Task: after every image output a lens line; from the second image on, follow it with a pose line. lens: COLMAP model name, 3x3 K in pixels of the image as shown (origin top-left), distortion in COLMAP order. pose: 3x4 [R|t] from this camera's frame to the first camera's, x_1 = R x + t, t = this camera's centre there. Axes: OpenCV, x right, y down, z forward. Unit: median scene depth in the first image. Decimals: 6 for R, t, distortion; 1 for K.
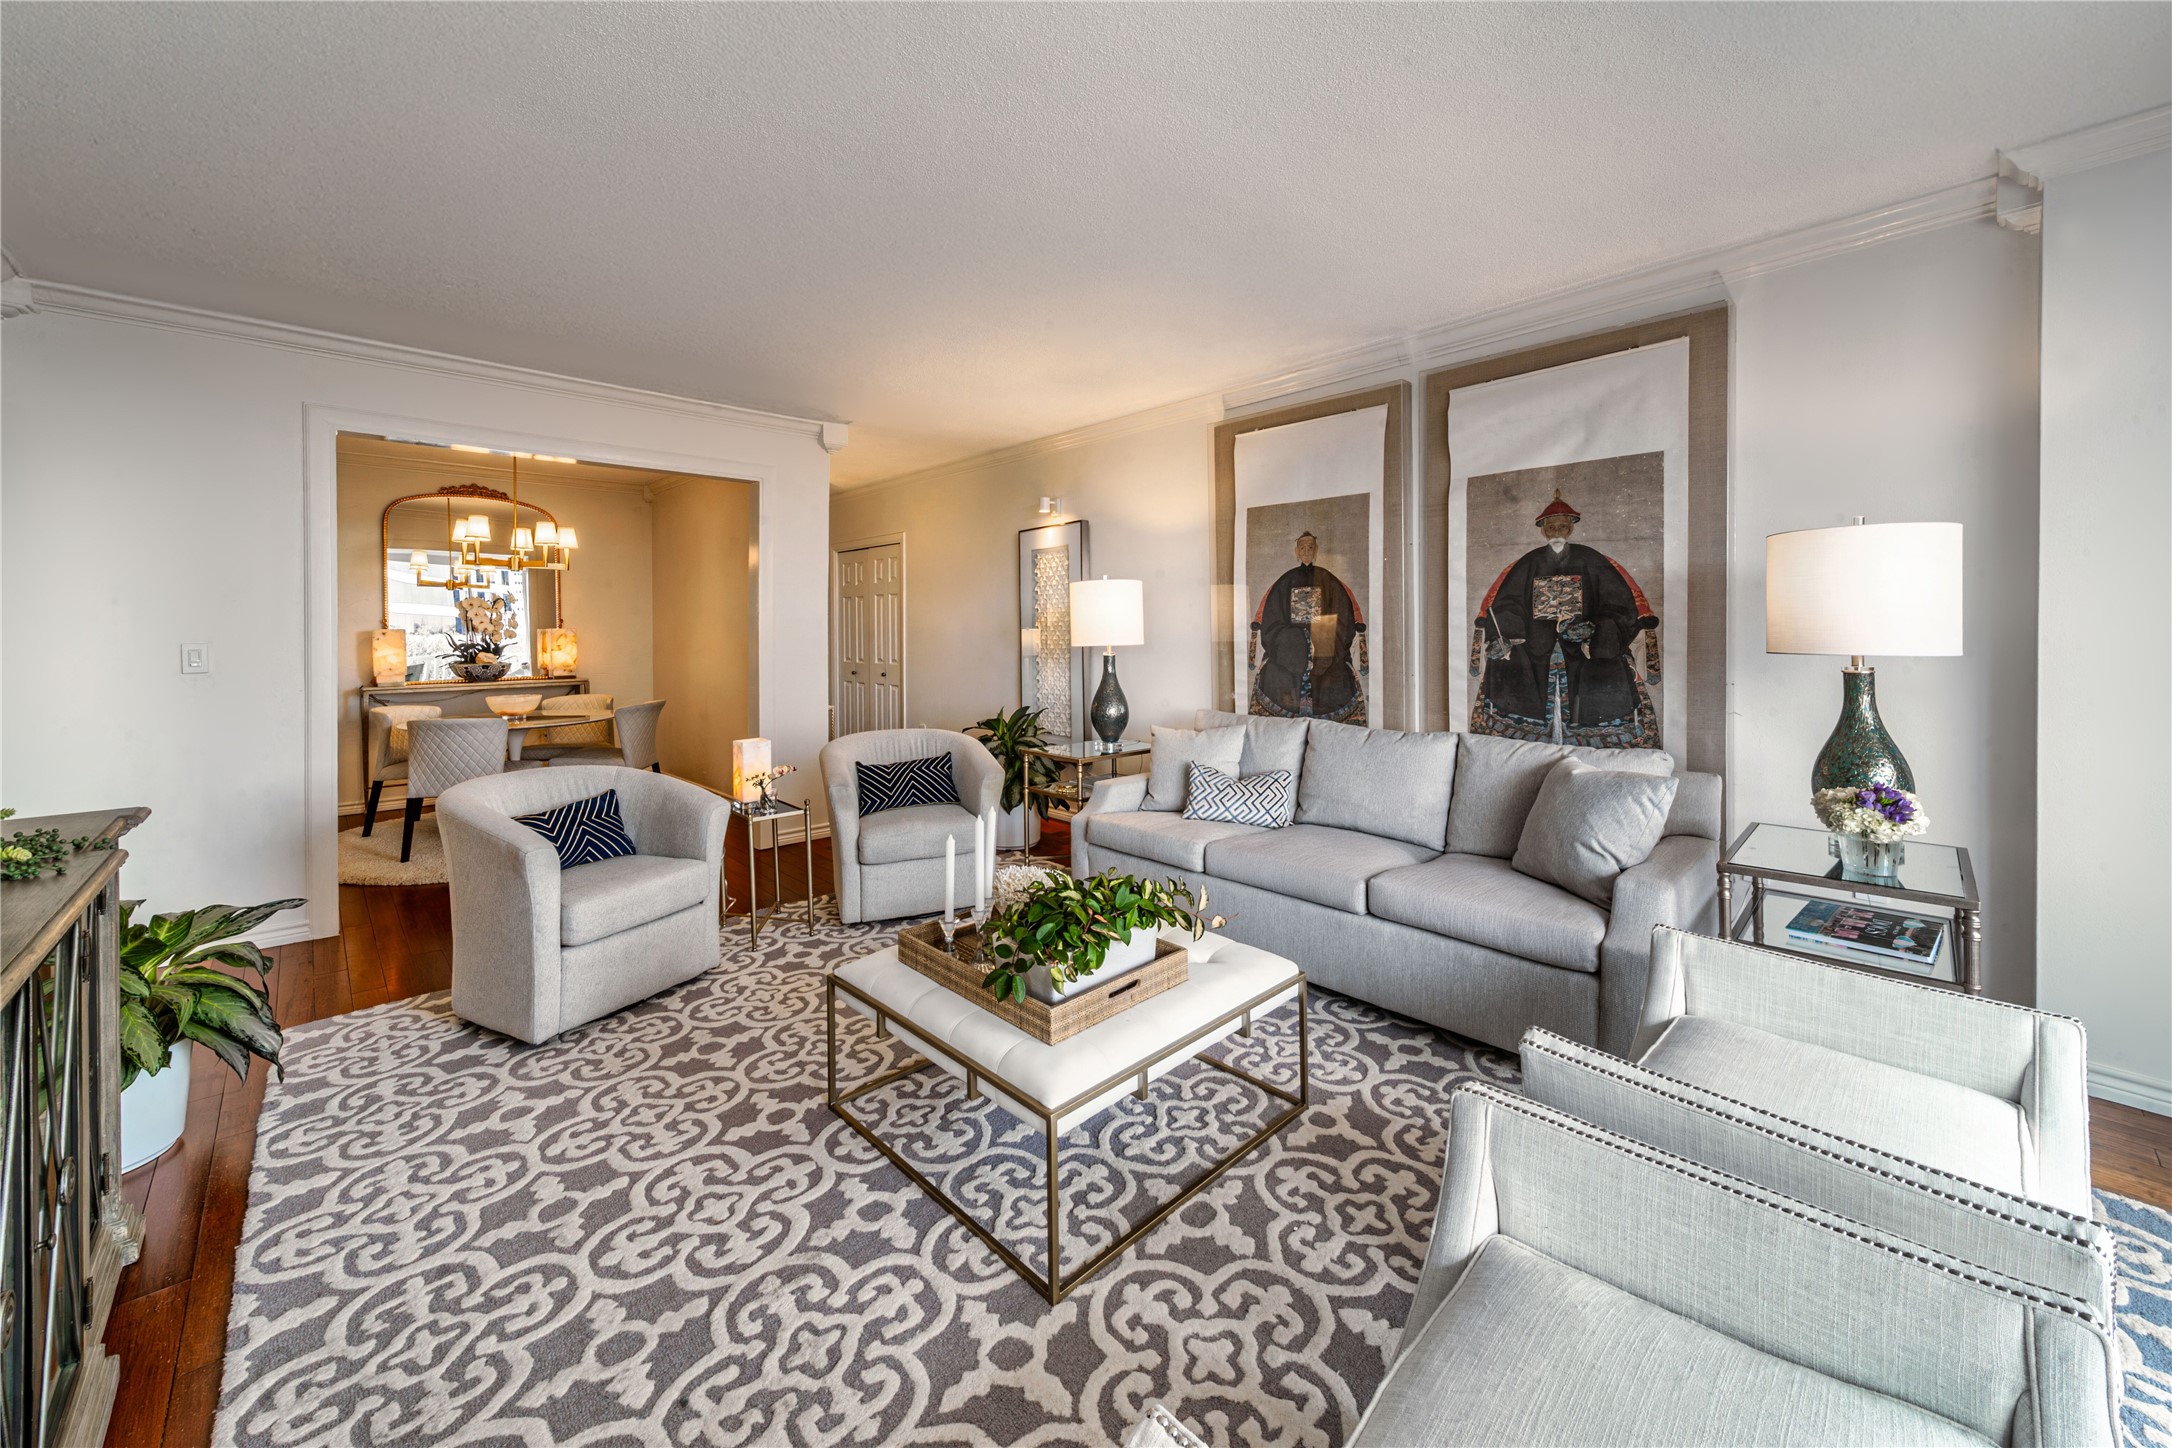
lens RADIAL K [[828.6, 0, 1085.0], [0, 828.6, 634.7], [0, 0, 1]] dist [0.014546, -0.000086]
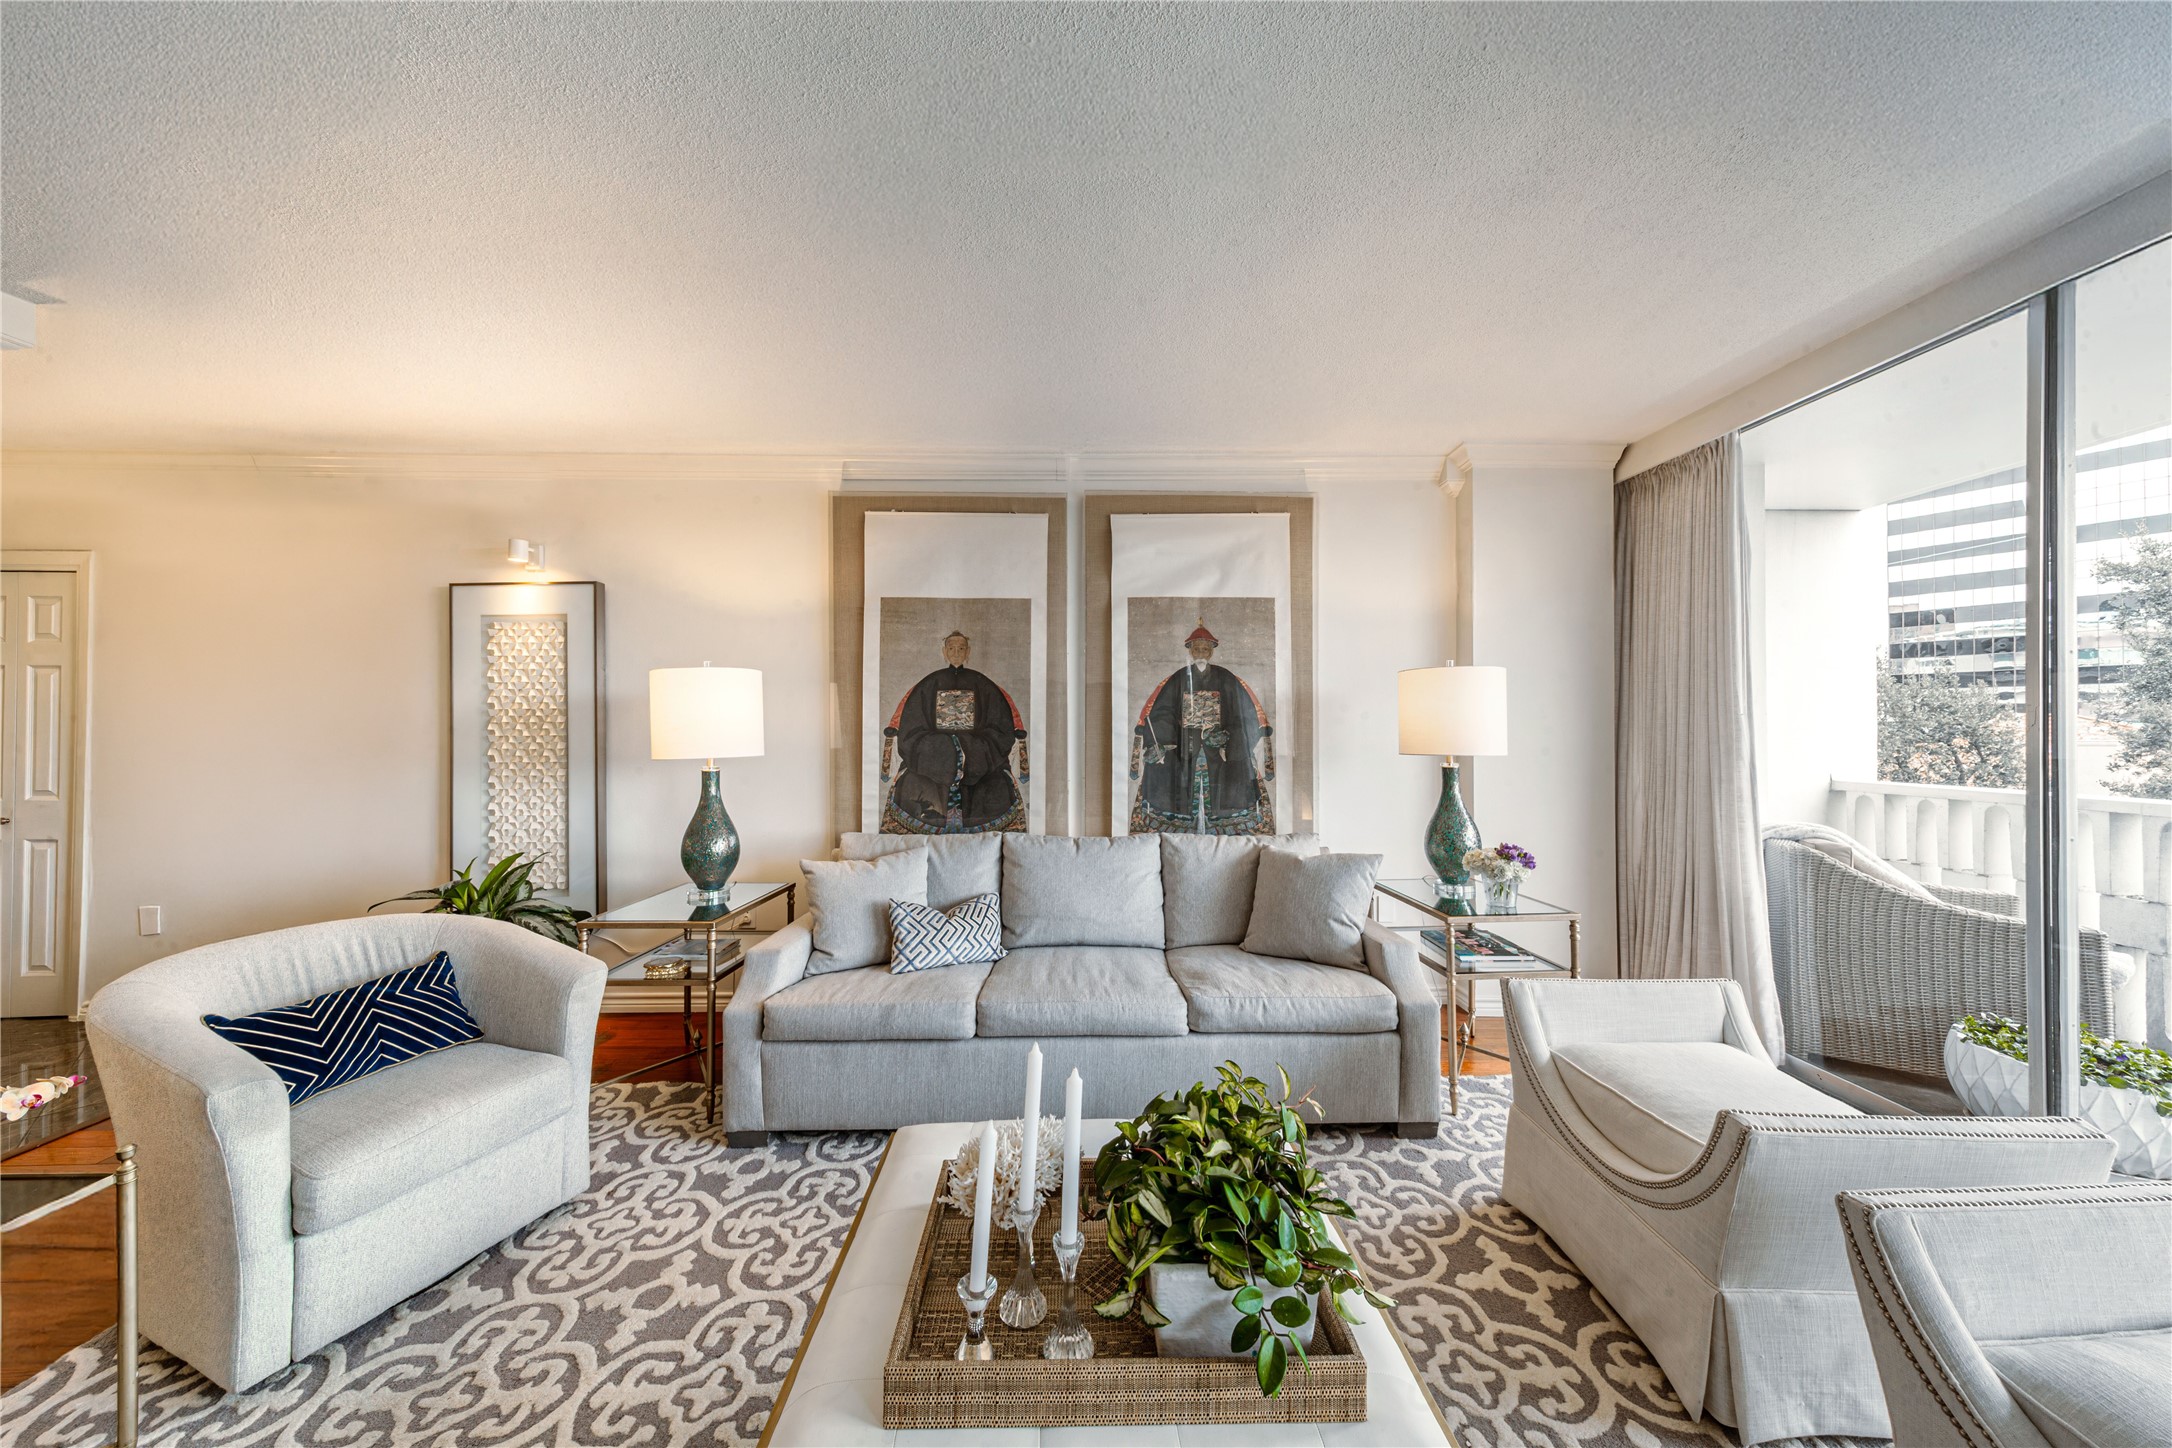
lens RADIAL K [[742.7, 0, 1081.1], [0, 742.7, 723.4], [0, 0, 1]] dist [0.008586, -0.000410]
pose [[0.669215, 0.012596, 0.742962, -0.308090], [0.002140, 0.999819, -0.018878, -0.005346], [-0.743066, 0.014224, 0.669067, 0.403354]]
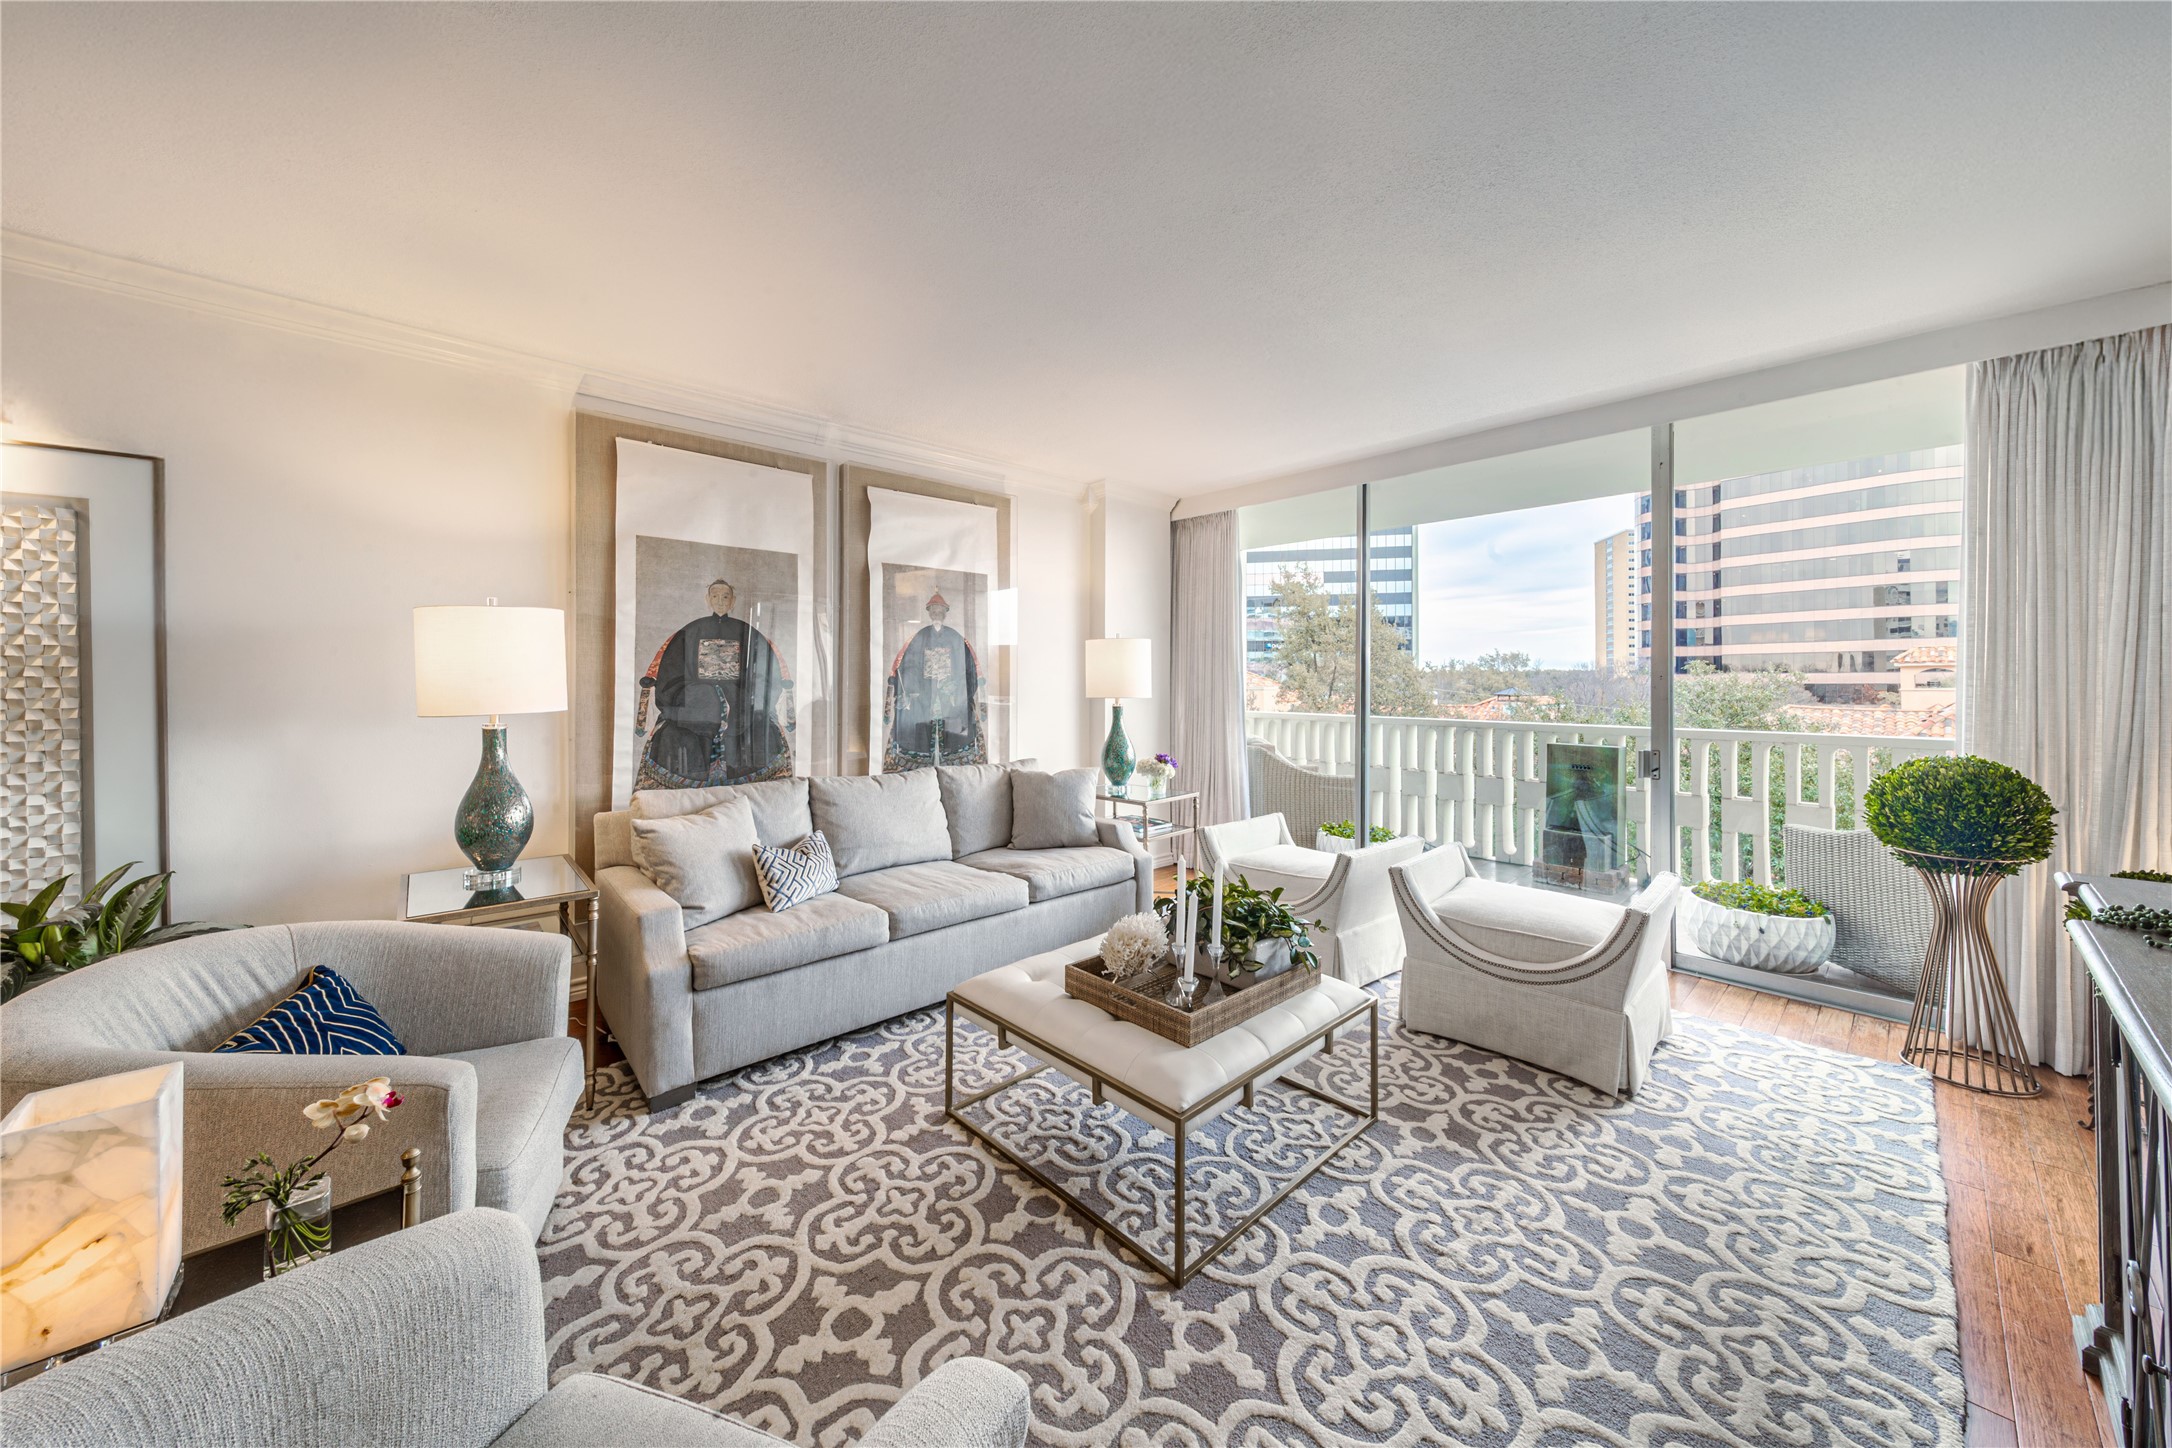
lens RADIAL K [[783.4, 0, 1076.4], [0, 783.4, 680.6], [0, 0, 1]] dist [0.010158, -0.000228]
pose [[0.001259, 0.007564, 0.999971, -0.706088], [0.006921, 0.999947, -0.007573, -0.004165], [-0.999975, 0.006930, 0.001207, 0.726795]]
